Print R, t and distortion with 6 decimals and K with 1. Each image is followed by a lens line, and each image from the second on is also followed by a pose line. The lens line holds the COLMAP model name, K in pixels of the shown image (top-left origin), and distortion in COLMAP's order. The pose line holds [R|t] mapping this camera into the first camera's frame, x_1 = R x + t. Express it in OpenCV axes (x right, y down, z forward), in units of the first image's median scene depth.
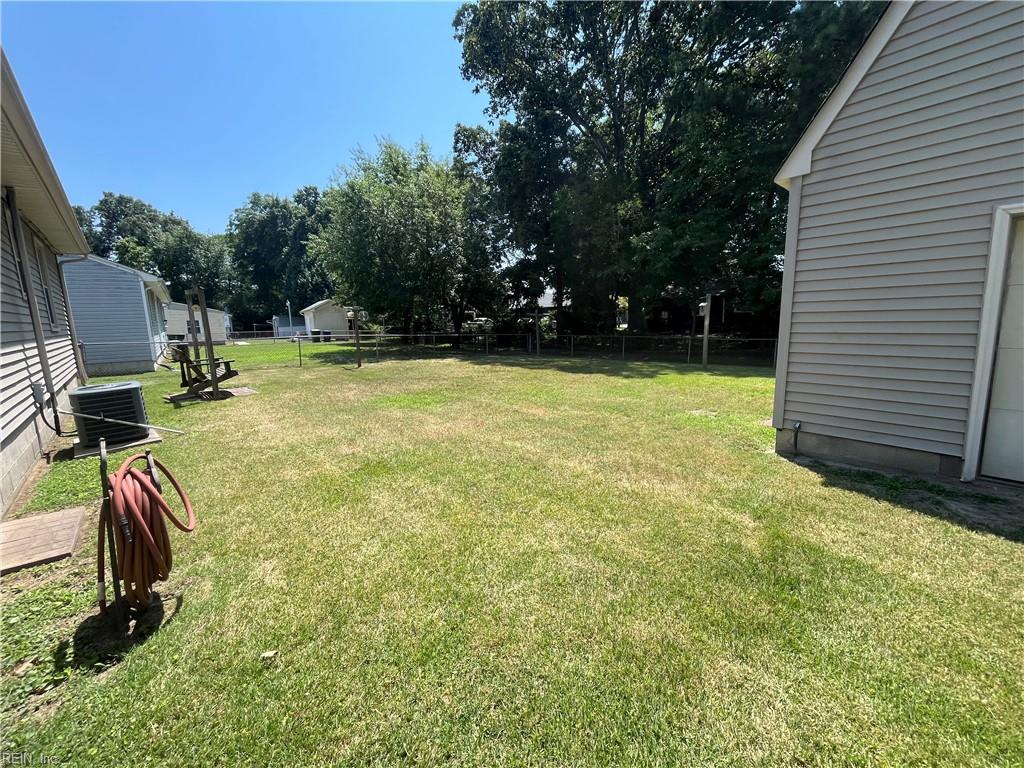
lens RADIAL K [[416.7, 0, 513.1], [0, 416.7, 383.0], [0, 0, 1]] dist [-0.004761, 0.000496]
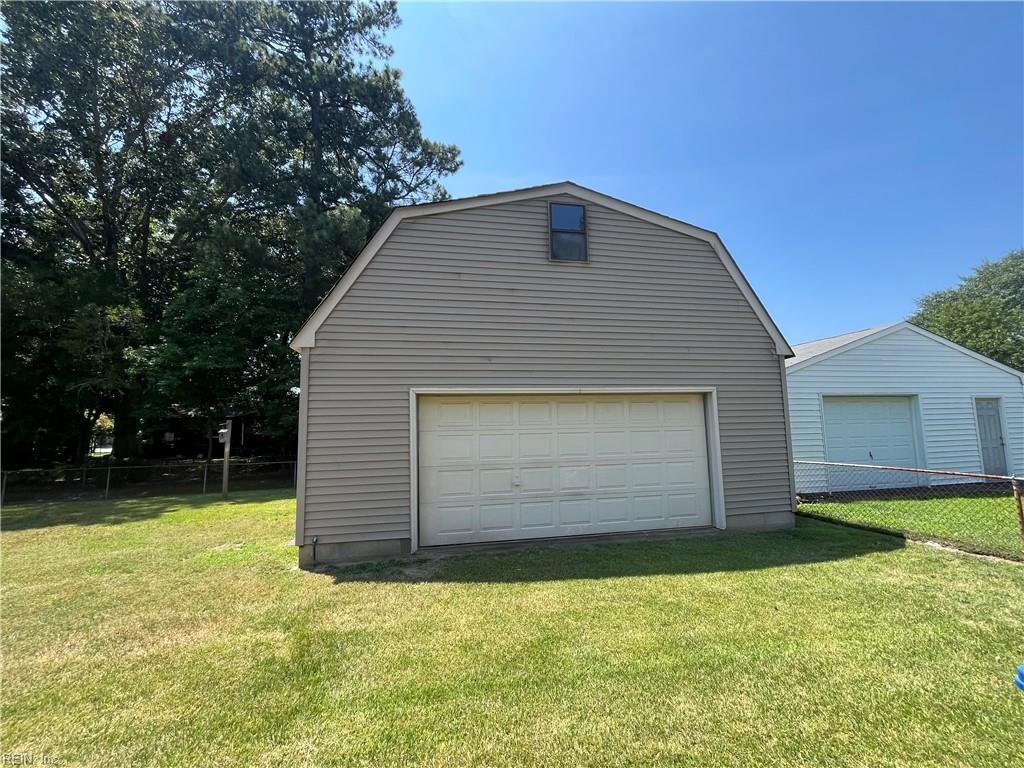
lens RADIAL K [[416.7, 0, 510.4], [0, 416.7, 383.7], [0, 0, 1]] dist [-0.004761, 0.000496]
pose [[0.511321, 0.099352, 0.853627, -0.102220], [0.141638, 0.969969, -0.197734, -0.017834], [-0.847637, 0.222012, 0.481894, -0.163253]]
